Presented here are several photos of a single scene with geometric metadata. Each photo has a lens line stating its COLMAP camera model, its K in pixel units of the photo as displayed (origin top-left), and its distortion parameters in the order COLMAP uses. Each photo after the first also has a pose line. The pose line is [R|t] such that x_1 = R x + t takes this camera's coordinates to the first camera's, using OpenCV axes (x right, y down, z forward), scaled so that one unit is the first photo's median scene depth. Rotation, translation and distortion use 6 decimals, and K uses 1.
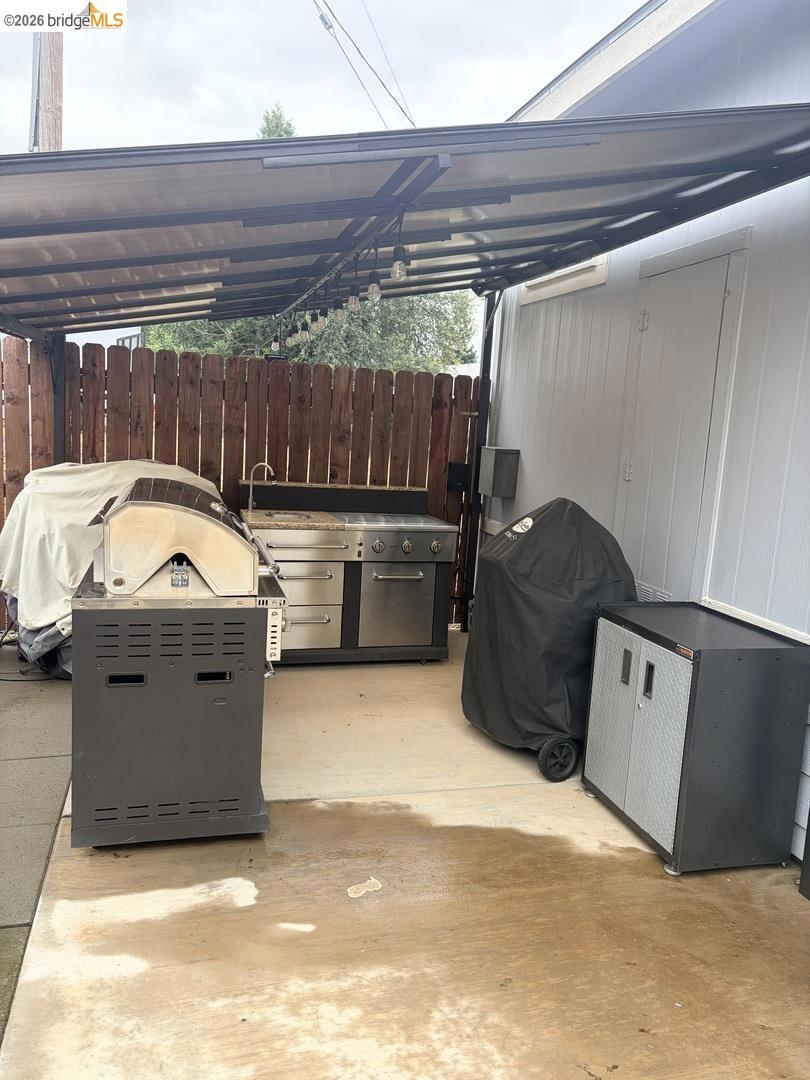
lens RADIAL K [[816.0, 0, 408.1], [0, 816.0, 543.9], [0, 0, 1]] dist [0.048156, -0.027622]
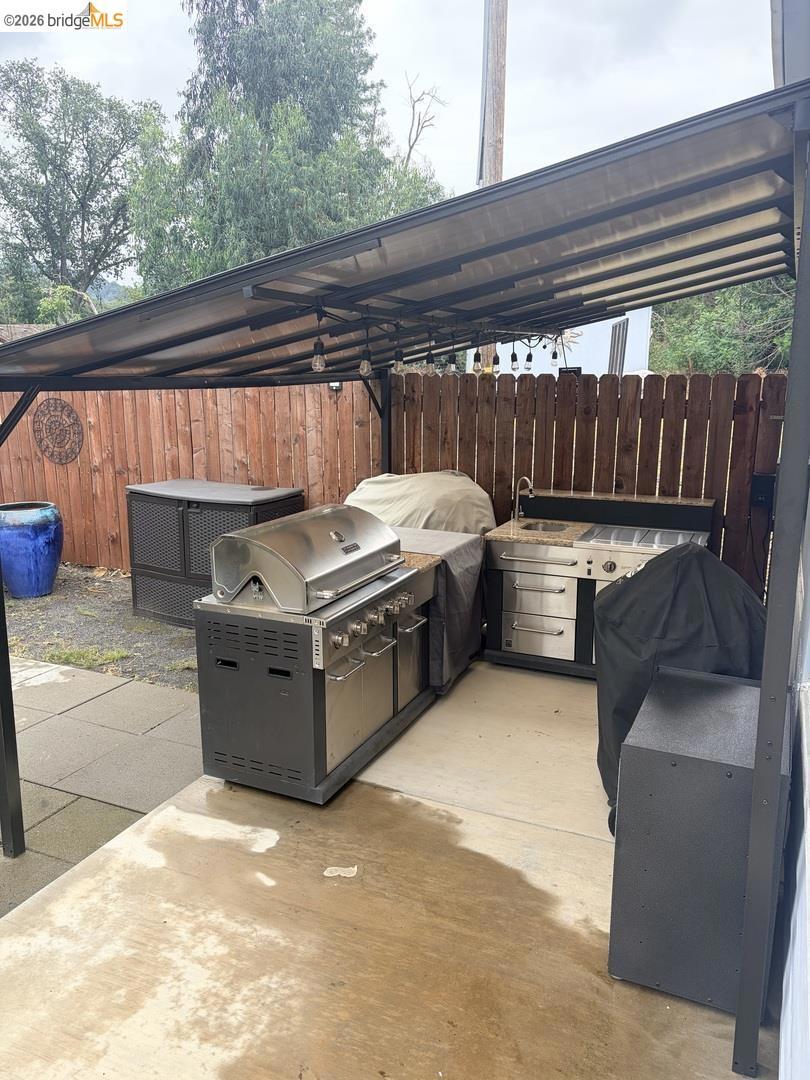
lens RADIAL K [[816.0, 0, 404.9], [0, 816.0, 539.7], [0, 0, 1]] dist [0.048156, -0.027622]
pose [[0.753727, 0.074611, -0.652939, 0.641323], [-0.046996, 0.997110, 0.059690, -0.115396], [0.655505, -0.014304, 0.755055, 0.142439]]
